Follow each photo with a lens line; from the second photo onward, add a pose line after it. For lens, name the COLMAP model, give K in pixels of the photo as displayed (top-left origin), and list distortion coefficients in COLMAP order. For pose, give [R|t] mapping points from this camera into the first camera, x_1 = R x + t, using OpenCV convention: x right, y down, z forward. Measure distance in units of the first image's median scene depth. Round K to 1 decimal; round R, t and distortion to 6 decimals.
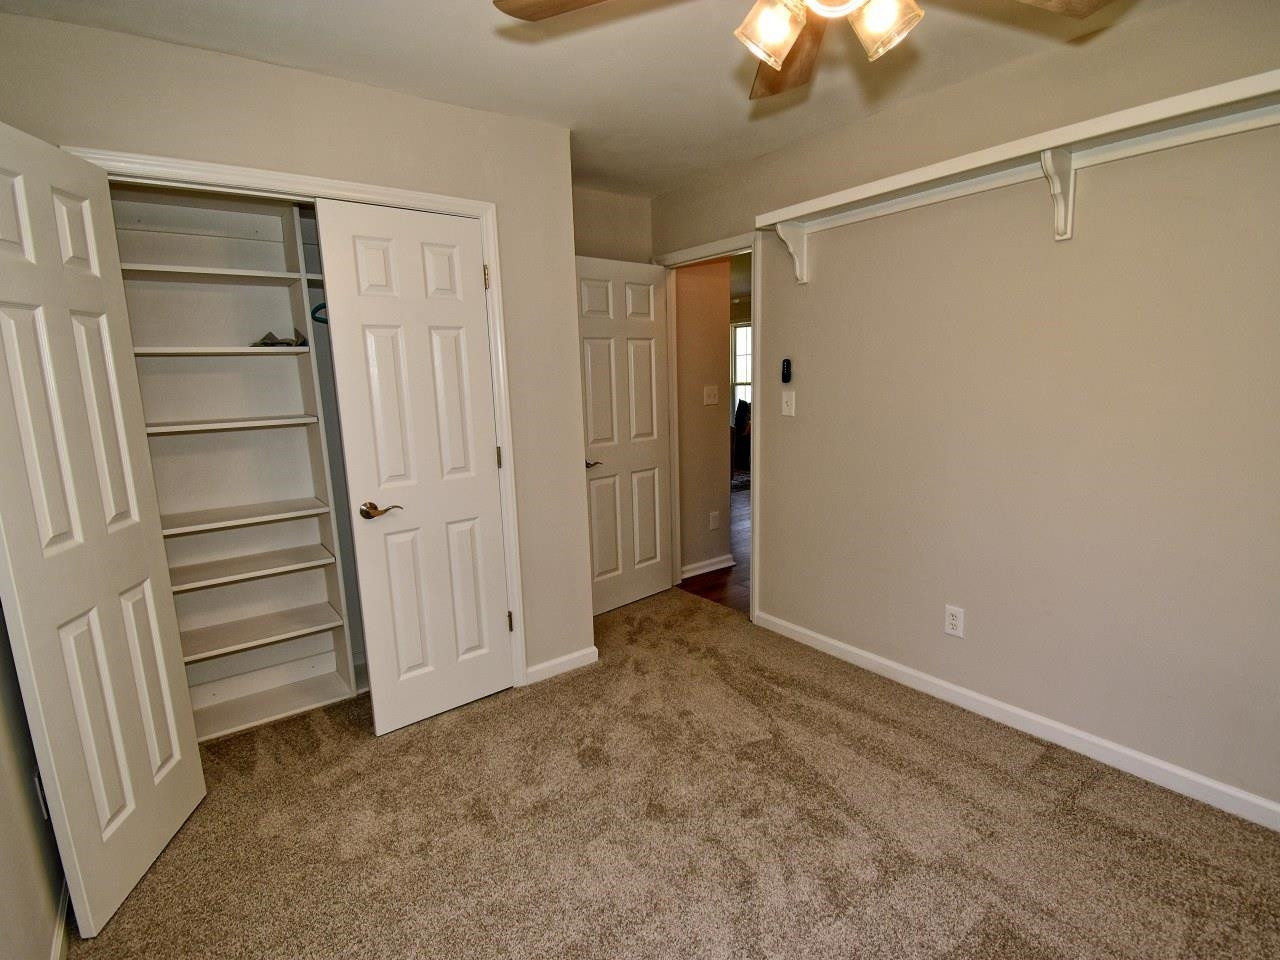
lens RADIAL K [[637.6, 0, 642.8], [0, 637.6, 480.9], [0, 0, 1]] dist [0.030763, -0.032351]
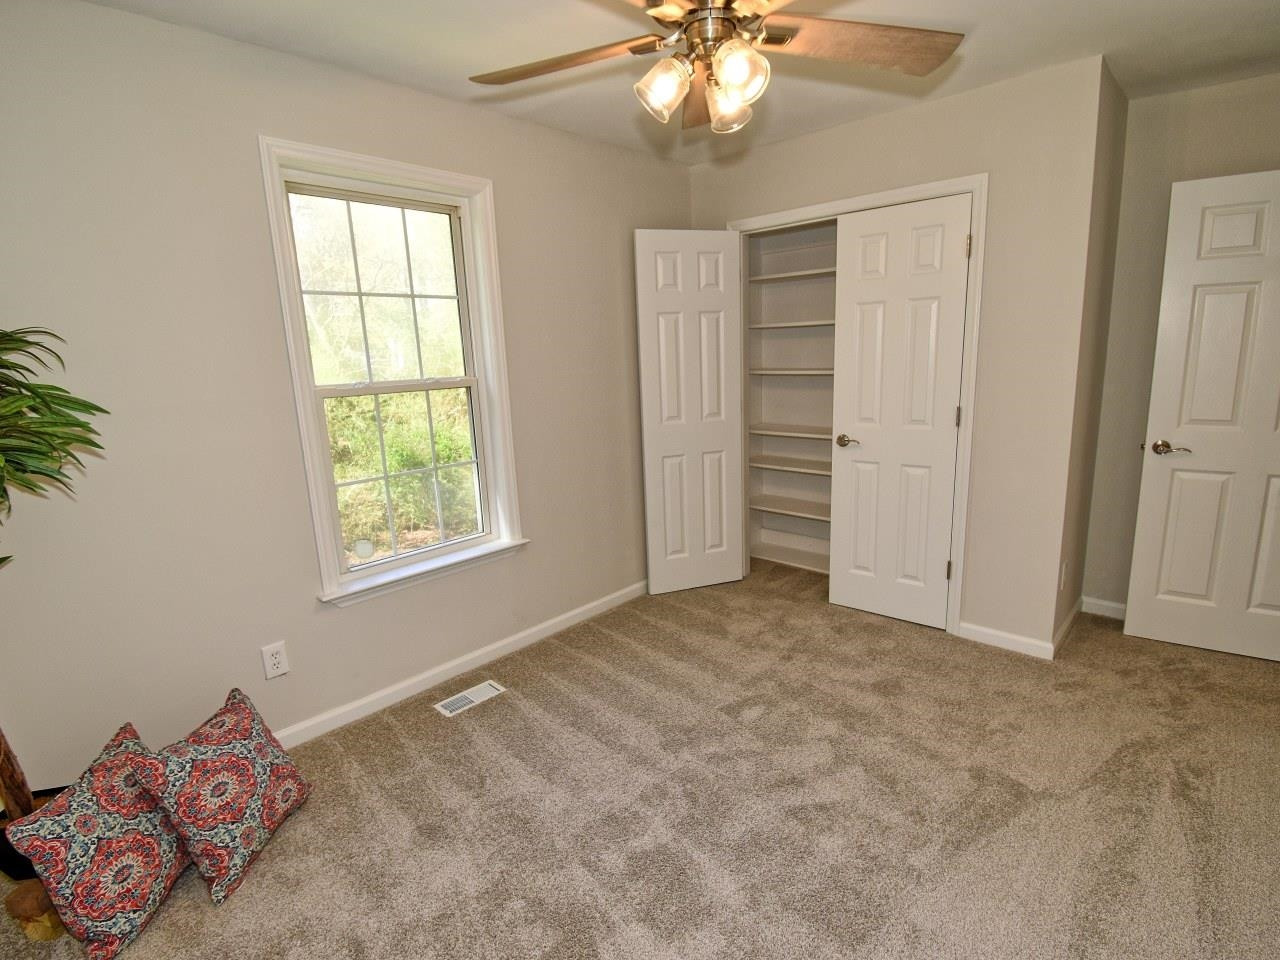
lens RADIAL K [[637.6, 0, 642.8], [0, 637.6, 480.9], [0, 0, 1]] dist [0.030763, -0.032351]
pose [[0.181441, 0.219682, -0.958550, 0.760495], [-0.129925, 0.971540, 0.198066, -0.078804], [0.974781, 0.088602, 0.204819, 0.287944]]
